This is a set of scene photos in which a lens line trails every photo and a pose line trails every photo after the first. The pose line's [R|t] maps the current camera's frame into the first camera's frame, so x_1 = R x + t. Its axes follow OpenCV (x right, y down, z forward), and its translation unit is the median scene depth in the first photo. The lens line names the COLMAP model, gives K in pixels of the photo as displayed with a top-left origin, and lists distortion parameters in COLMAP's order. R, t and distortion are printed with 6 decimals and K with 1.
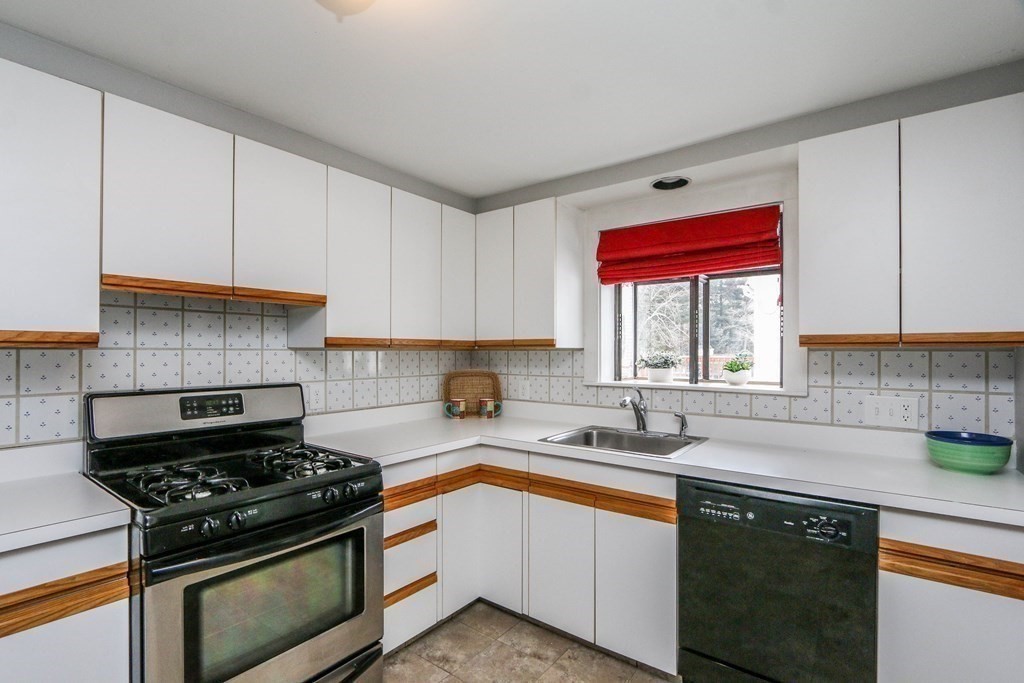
lens RADIAL K [[474.1, 0, 520.4], [0, 474.1, 345.2], [0, 0, 1]] dist [-0.017689, -0.000270]
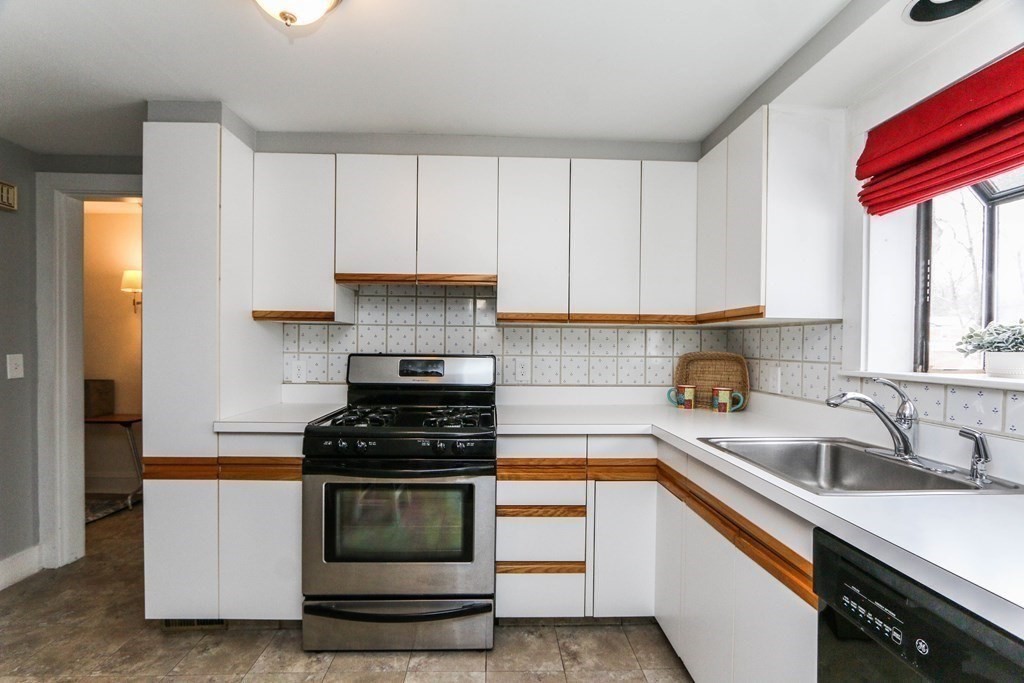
lens RADIAL K [[474.1, 0, 513.0], [0, 474.1, 346.0], [0, 0, 1]] dist [-0.017689, -0.000270]
pose [[0.634555, 0.006735, -0.772849, 0.431765], [0.001814, 0.999946, 0.010203, 0.045474], [0.772876, -0.007877, 0.634508, 0.297524]]
